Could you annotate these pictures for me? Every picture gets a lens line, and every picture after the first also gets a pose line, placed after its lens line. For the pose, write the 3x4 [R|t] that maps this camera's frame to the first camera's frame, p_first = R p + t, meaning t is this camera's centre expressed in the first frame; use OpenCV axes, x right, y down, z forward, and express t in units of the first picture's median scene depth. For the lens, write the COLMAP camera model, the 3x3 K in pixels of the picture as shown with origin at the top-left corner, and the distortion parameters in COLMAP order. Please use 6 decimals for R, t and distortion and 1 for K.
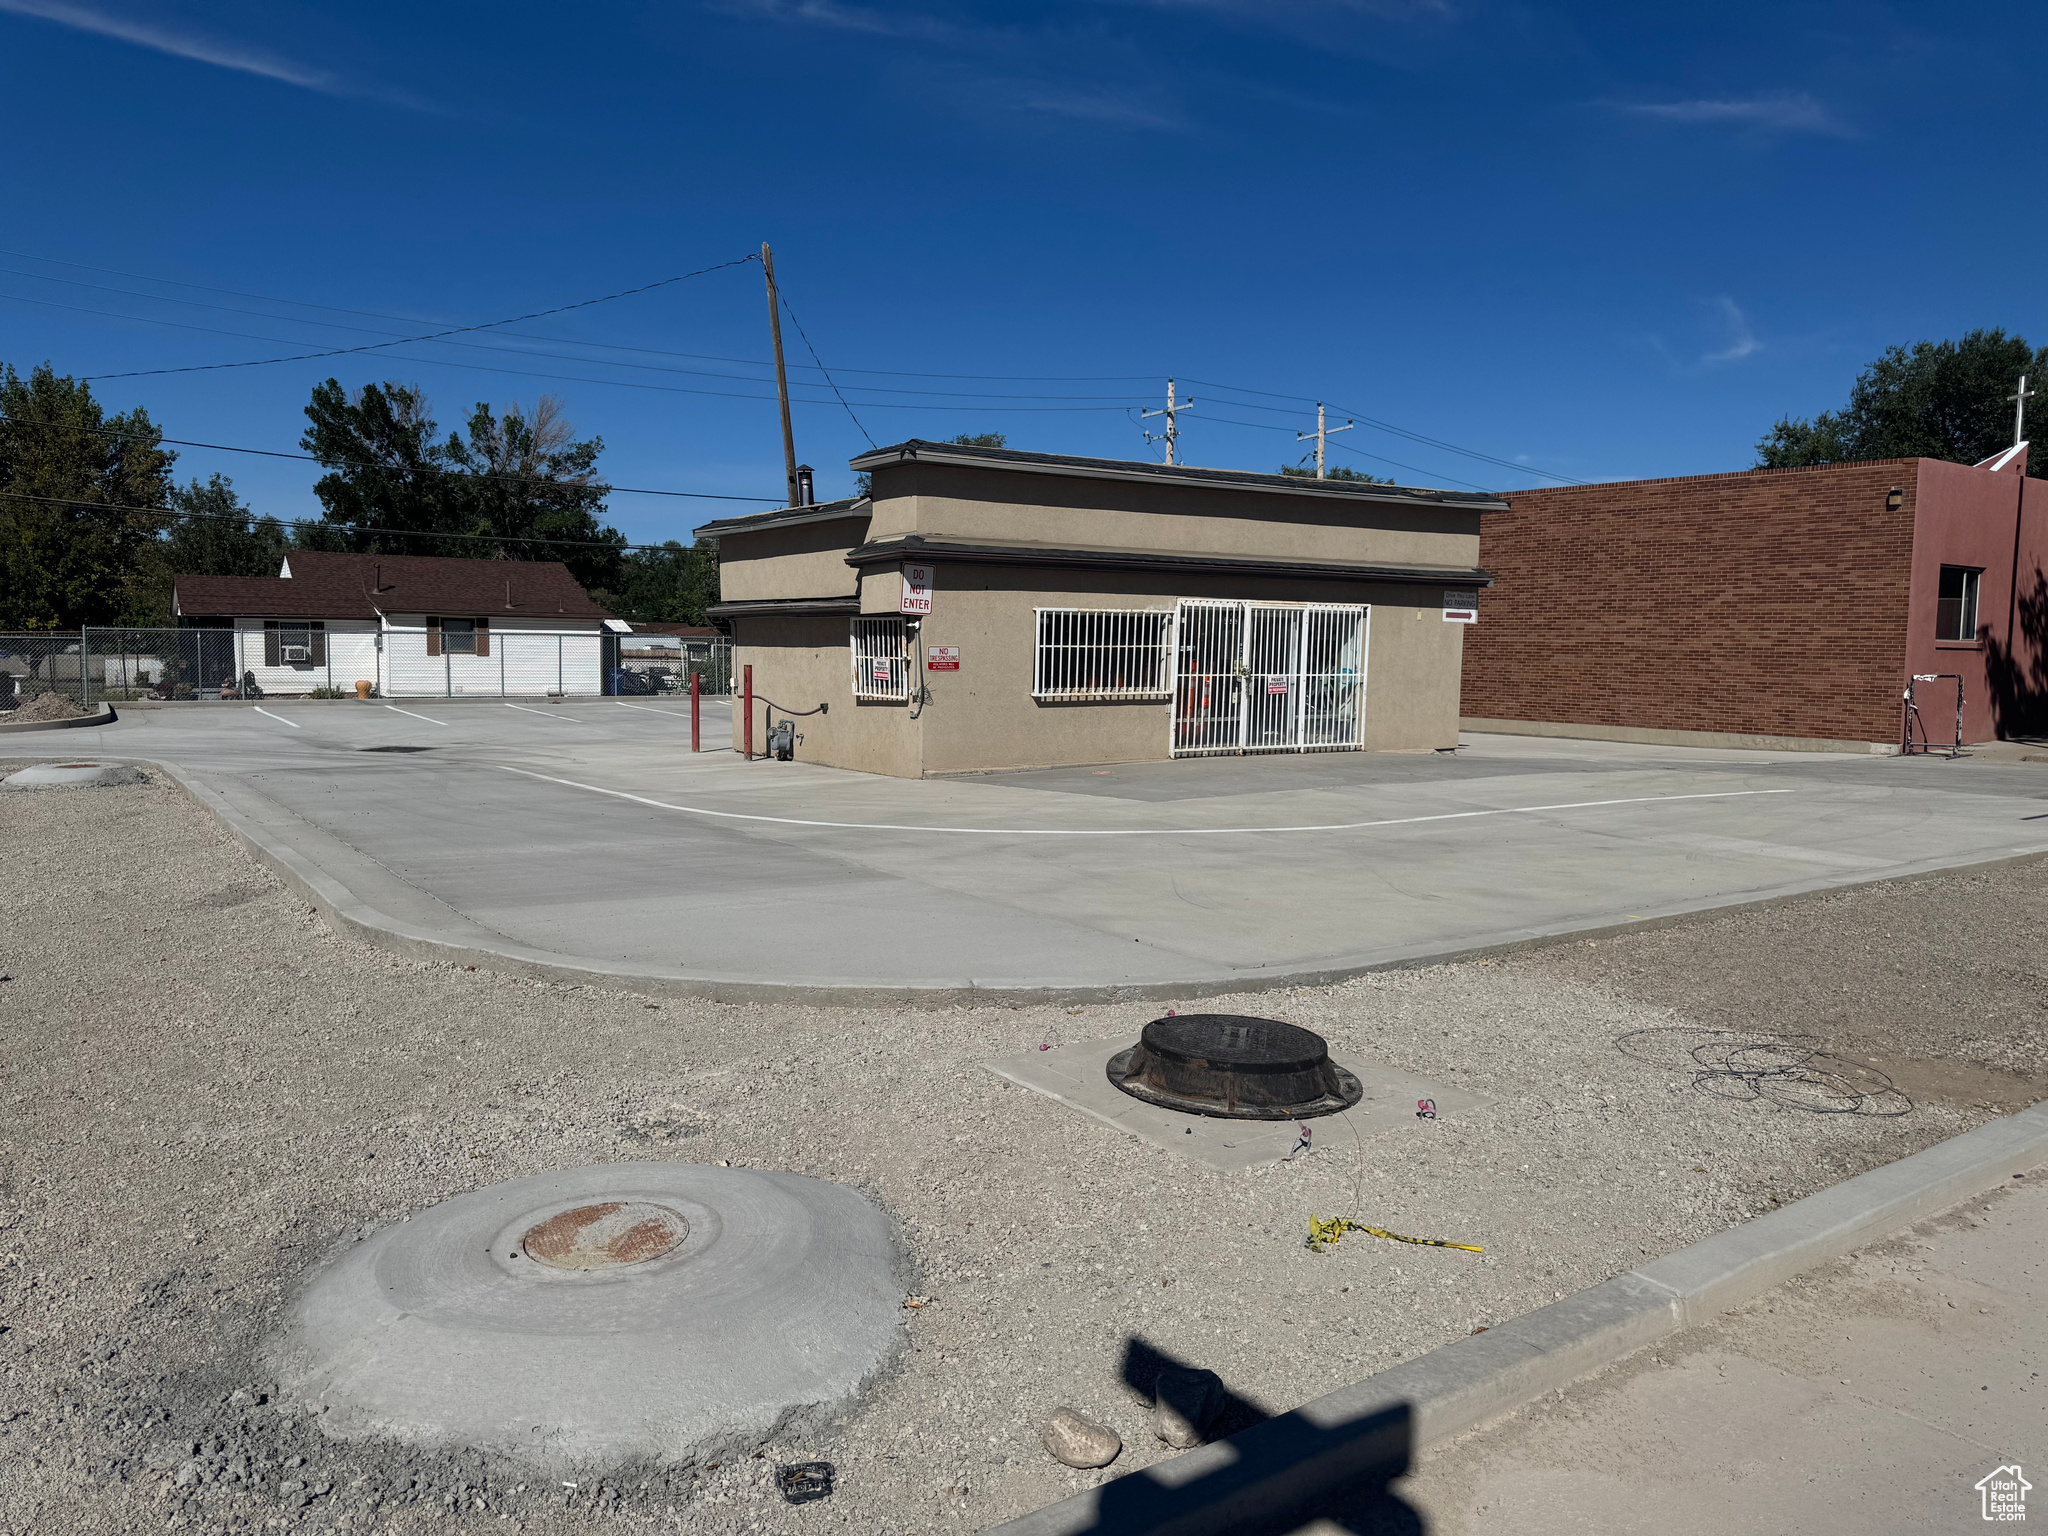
lens RADIAL K [[1469.2, 0, 1024.0], [0, 1469.2, 768.0], [0, 0, 1]] dist [0.100740, -0.137973]
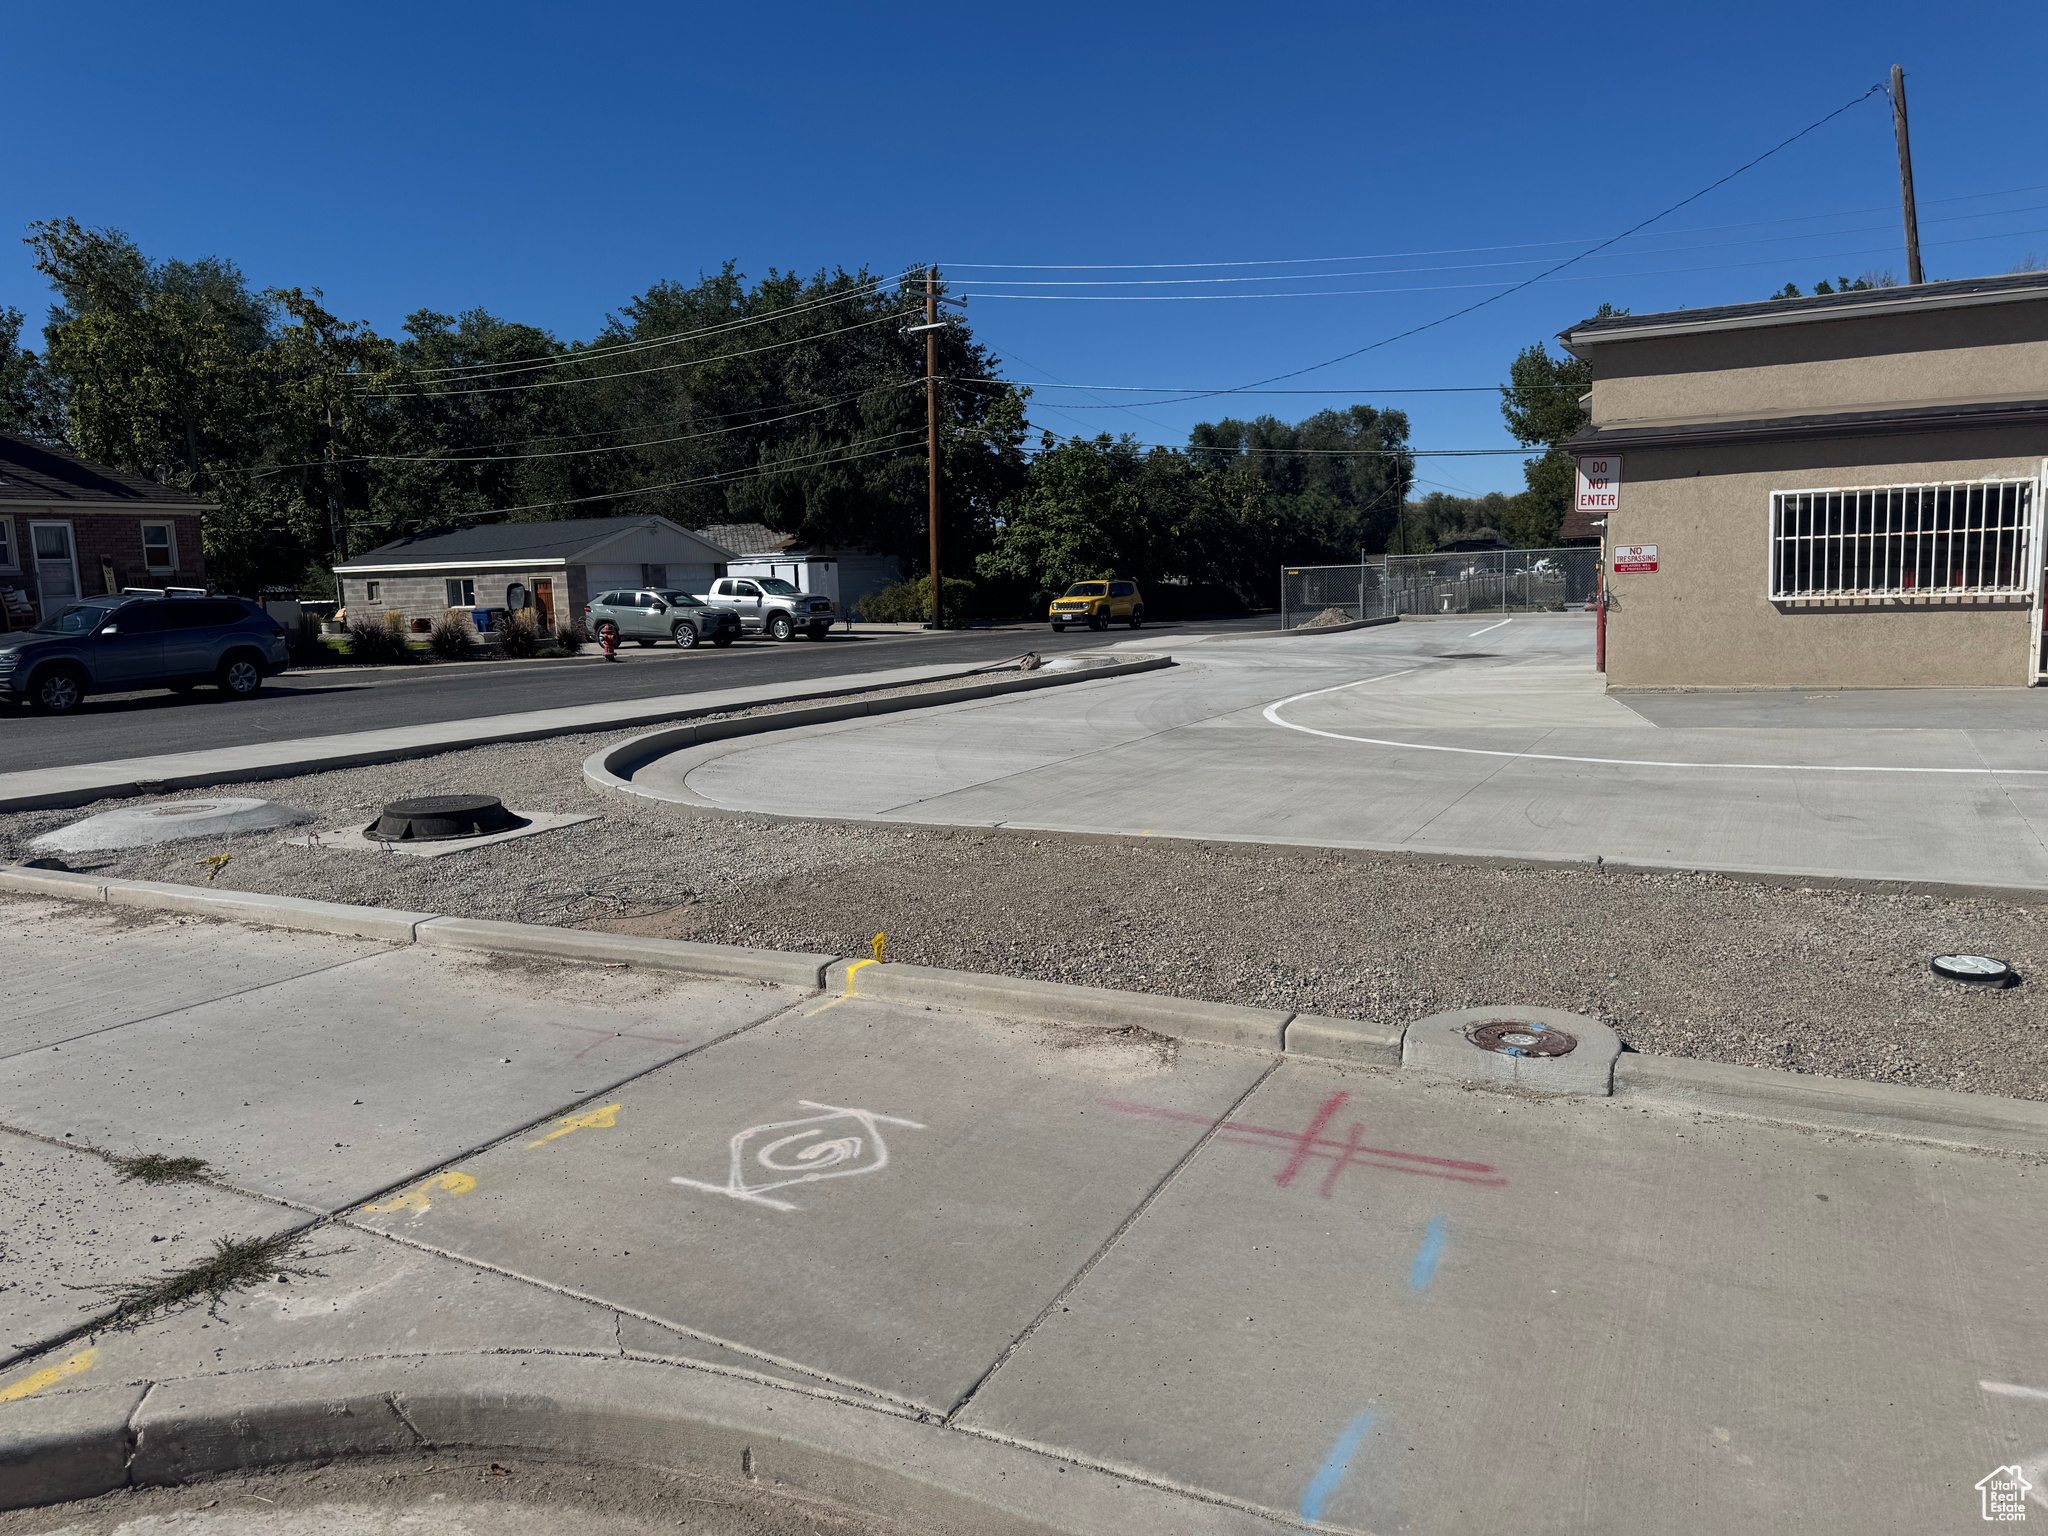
lens RADIAL K [[1469.2, 0, 1024.0], [0, 1469.2, 768.0], [0, 0, 1]] dist [0.100740, -0.137973]
pose [[0.459637, 0.083045, -0.884215, 0.537280], [-0.044970, 0.996518, 0.070216, 0.004122], [0.886967, 0.007489, 0.461771, 0.239162]]
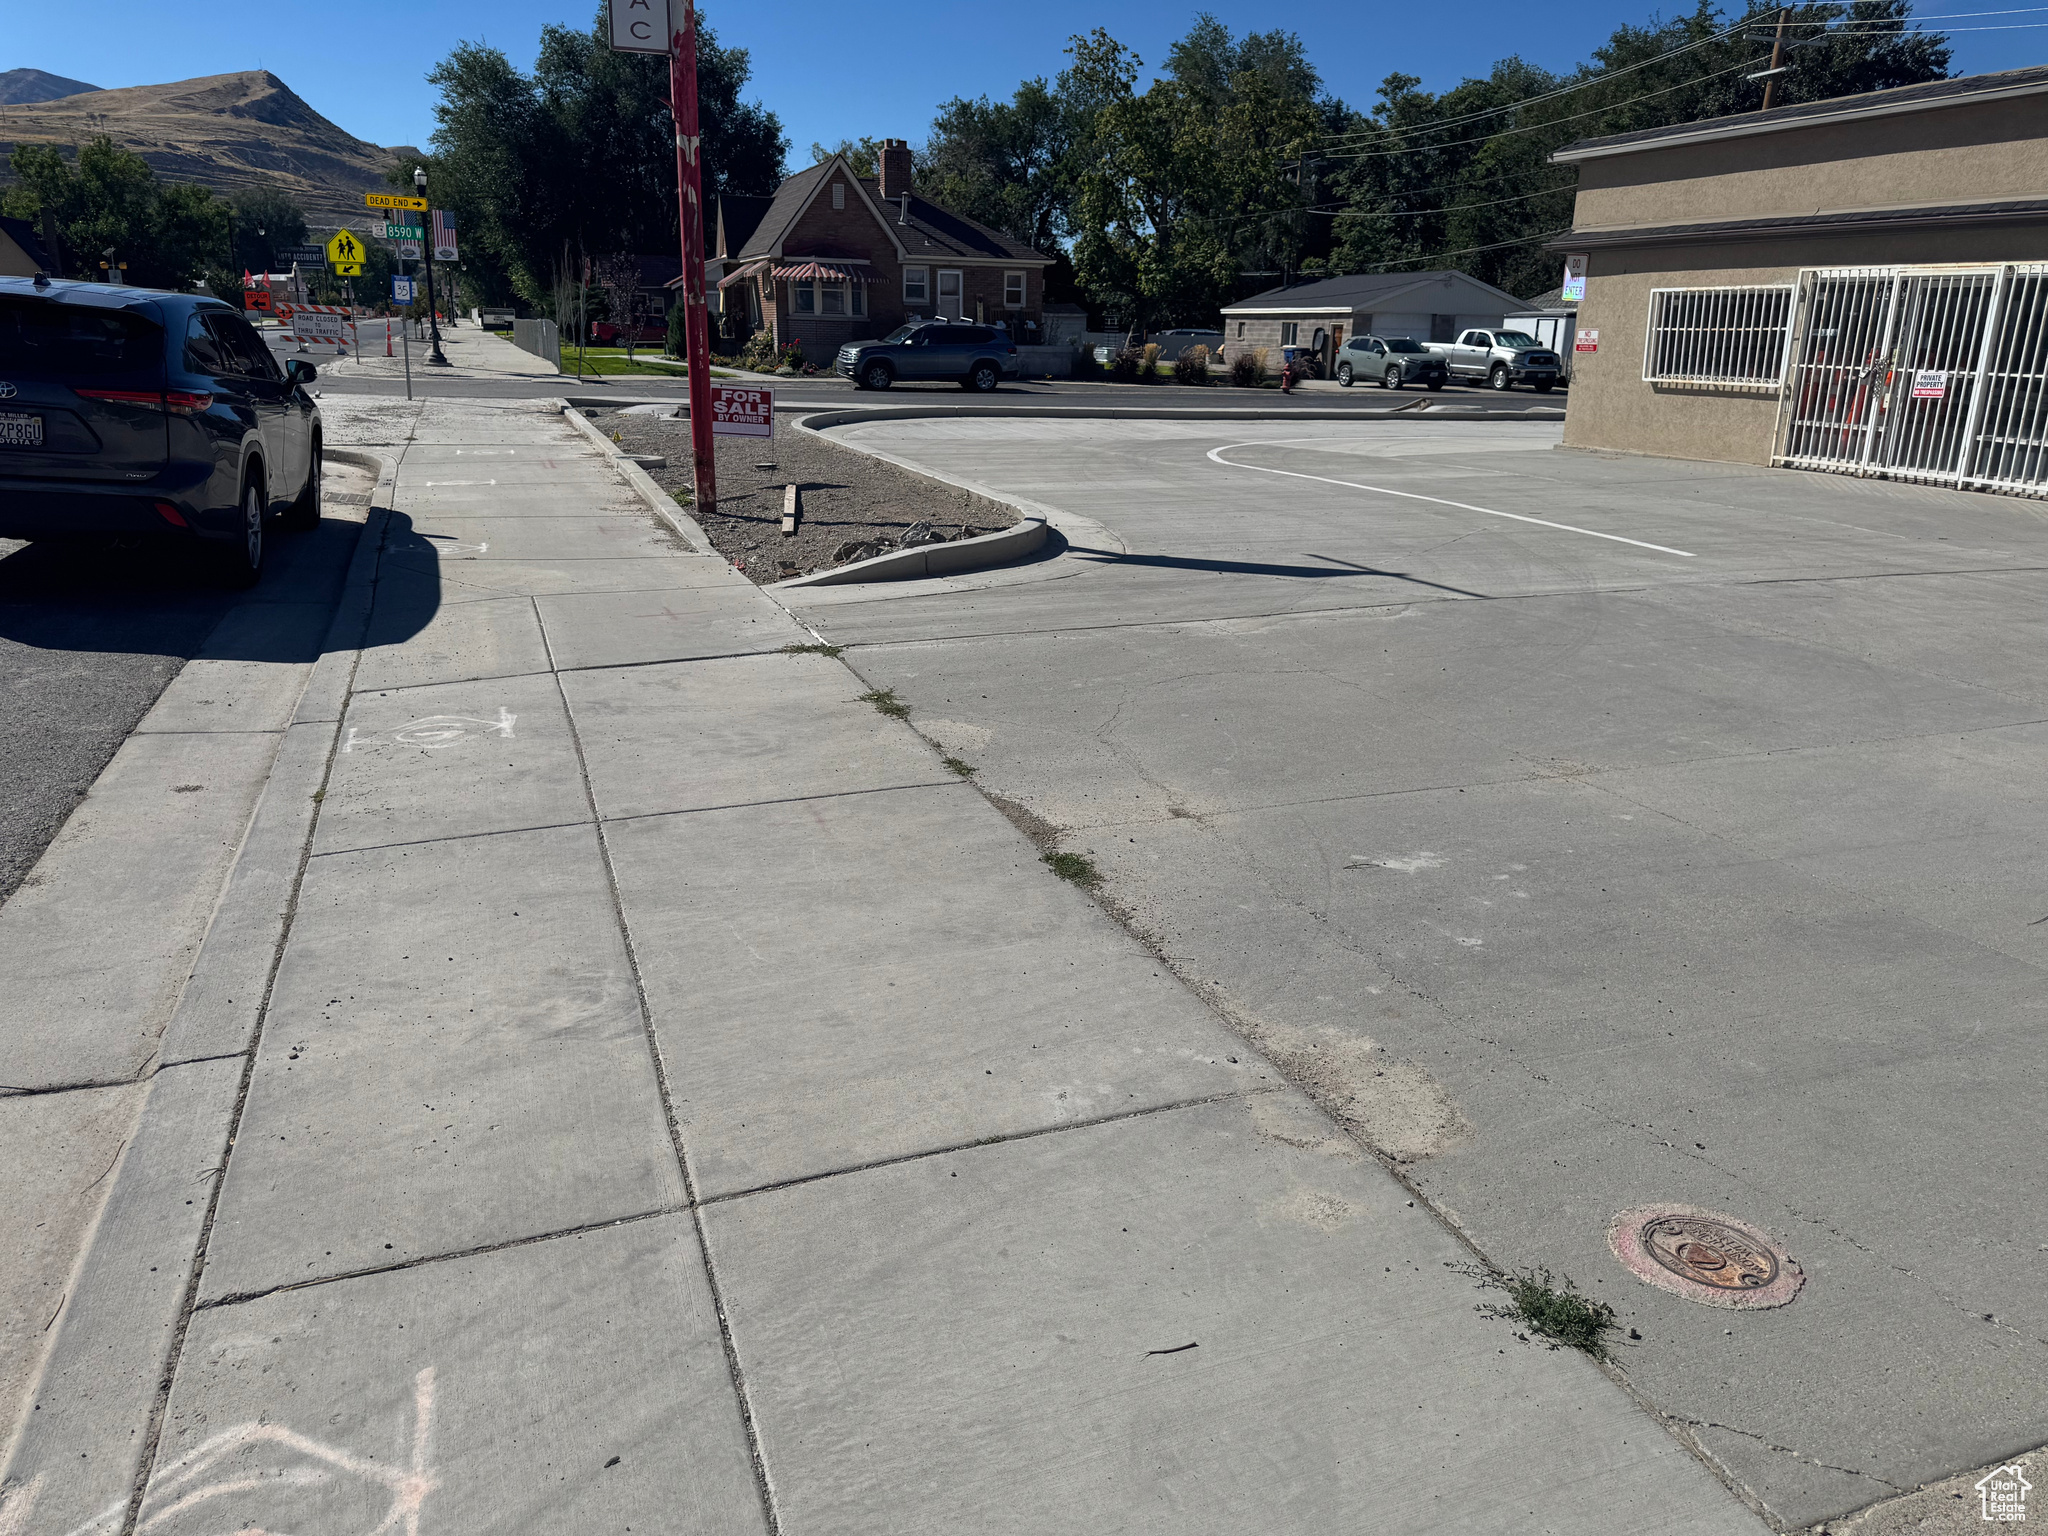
lens RADIAL K [[1469.2, 0, 1024.0], [0, 1469.2, 768.0], [0, 0, 1]] dist [0.100740, -0.137973]
pose [[-0.254215, 0.253160, -0.933426, 1.094168], [-0.118717, 0.949666, 0.289896, -0.041329], [0.959834, 0.184510, -0.211365, 0.822753]]
